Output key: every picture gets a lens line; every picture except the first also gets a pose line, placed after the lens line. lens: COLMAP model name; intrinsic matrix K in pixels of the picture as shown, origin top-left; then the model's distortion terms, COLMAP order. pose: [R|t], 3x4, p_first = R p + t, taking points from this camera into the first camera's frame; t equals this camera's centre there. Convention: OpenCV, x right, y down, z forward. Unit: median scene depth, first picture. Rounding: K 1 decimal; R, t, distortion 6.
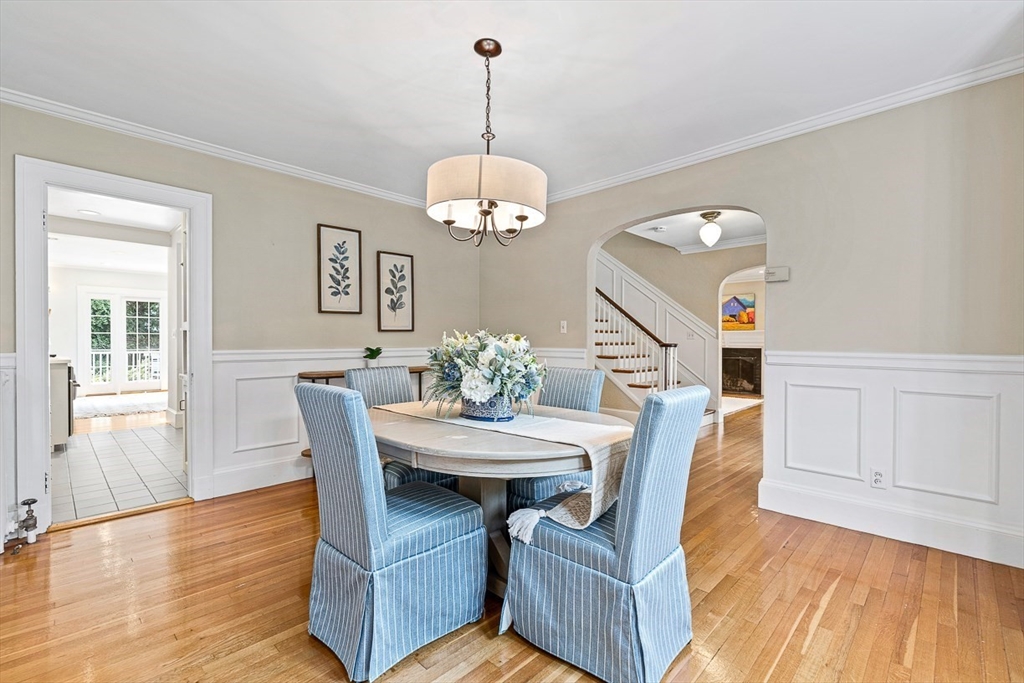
lens RADIAL K [[458.7, 0, 507.9], [0, 458.7, 339.9], [0, 0, 1]] dist [0.001426, 0.000735]
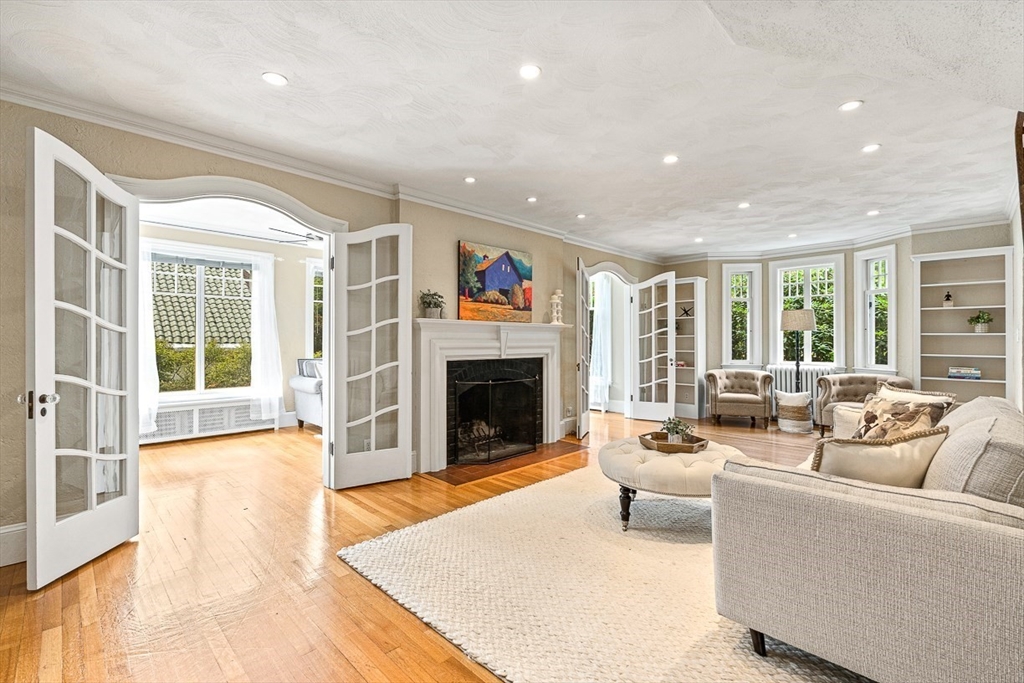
lens RADIAL K [[458.7, 0, 511.5], [0, 458.7, 338.6], [0, 0, 1]] dist [0.001426, 0.000735]
pose [[0.005638, 0.001594, 0.999983, 0.015263], [0.007539, 0.999970, -0.001637, -0.003434], [-0.999956, 0.007548, 0.005626, 1.011379]]
